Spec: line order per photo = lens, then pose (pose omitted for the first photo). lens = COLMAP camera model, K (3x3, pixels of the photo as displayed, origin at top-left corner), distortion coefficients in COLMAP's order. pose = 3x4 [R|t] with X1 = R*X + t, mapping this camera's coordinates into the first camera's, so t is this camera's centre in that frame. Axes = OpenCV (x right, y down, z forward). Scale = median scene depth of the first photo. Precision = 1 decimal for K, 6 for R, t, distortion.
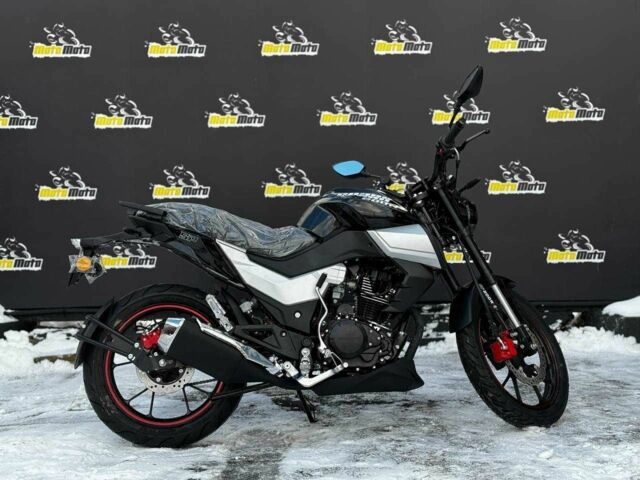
lens RADIAL K [[863.1, 0, 320.0], [0, 863.1, 240.0], [0, 0, 1]] dist [0.105798, -0.115308]
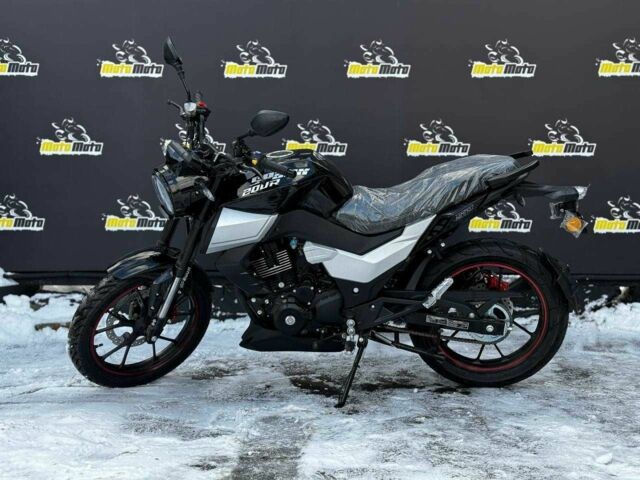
lens RADIAL K [[863.1, 0, 320.0], [0, 863.1, 240.0], [0, 0, 1]] dist [0.105798, -0.115308]
pose [[0.999606, 0.018426, -0.021191, -0.007854], [-0.017343, 0.998588, 0.050210, -0.008954], [0.022086, -0.049823, 0.998514, 0.105176]]
